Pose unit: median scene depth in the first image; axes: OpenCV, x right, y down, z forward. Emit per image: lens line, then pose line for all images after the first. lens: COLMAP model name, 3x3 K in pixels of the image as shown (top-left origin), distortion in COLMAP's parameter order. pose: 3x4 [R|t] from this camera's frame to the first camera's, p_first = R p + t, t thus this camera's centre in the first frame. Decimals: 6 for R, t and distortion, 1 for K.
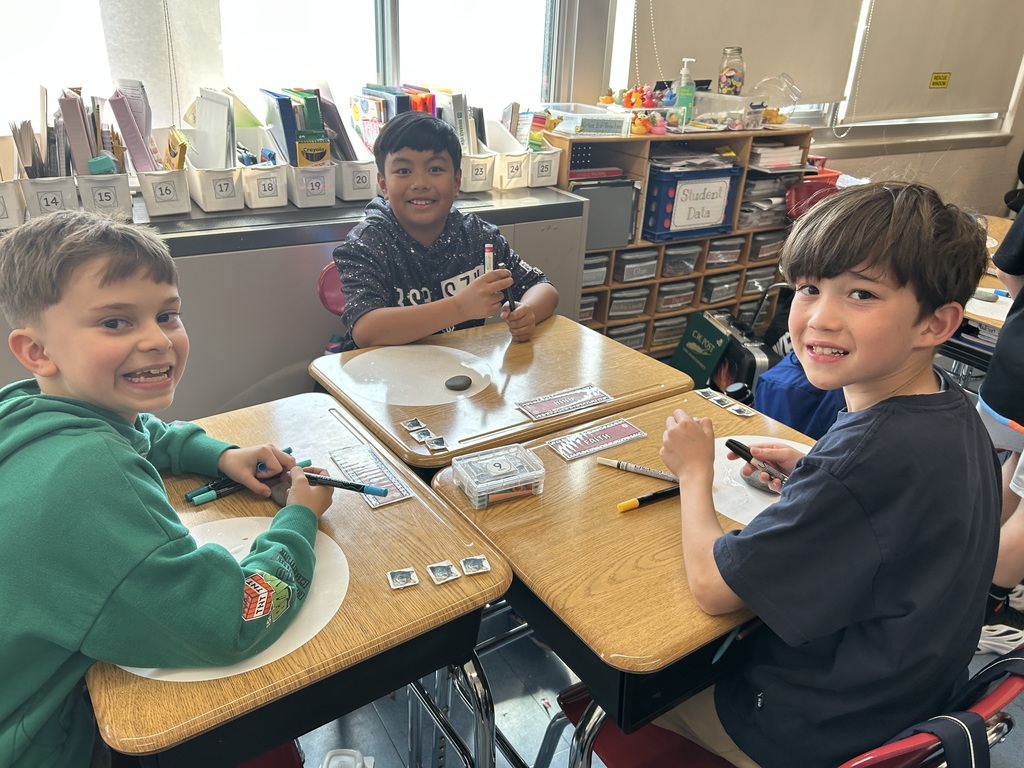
lens RADIAL K [[770.1, 0, 512.0], [0, 770.1, 384.0], [0, 0, 1]] dist [0.051644, -0.069780]
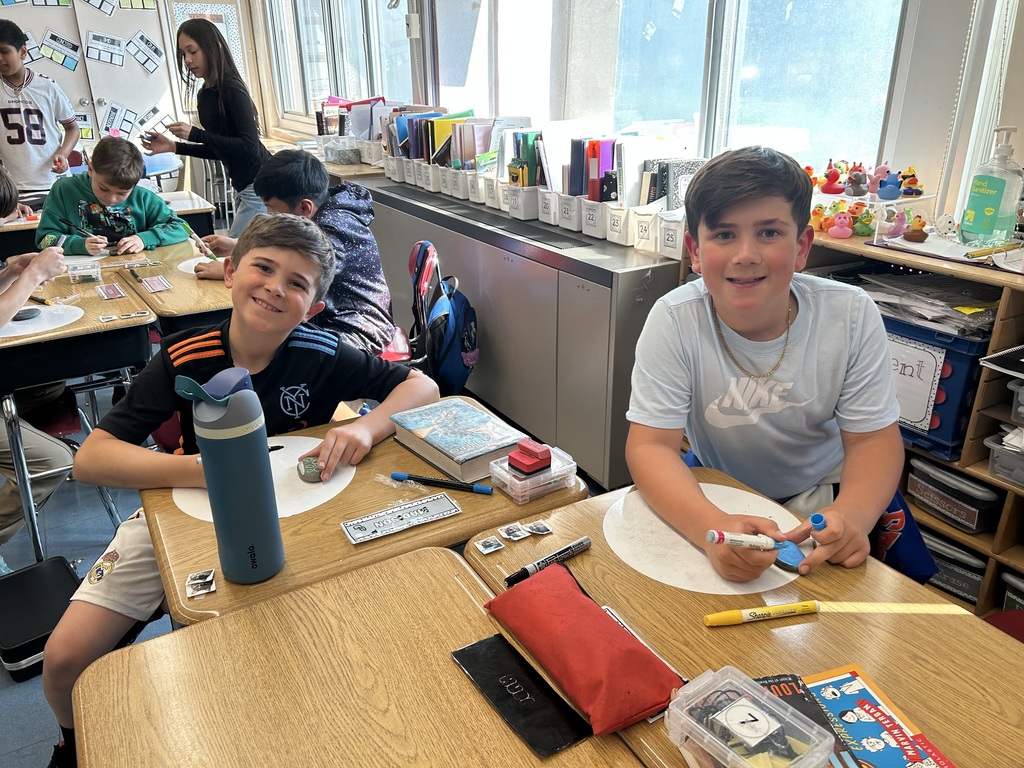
lens RADIAL K [[778.7, 0, 512.0], [0, 778.7, 384.0], [0, 0, 1]] dist [0.073367, -0.076081]
pose [[0.006191, 0.344560, -0.938744, 0.940877], [-0.434248, 0.846553, 0.307858, -0.339770], [0.900772, 0.405742, 0.154866, 0.786092]]
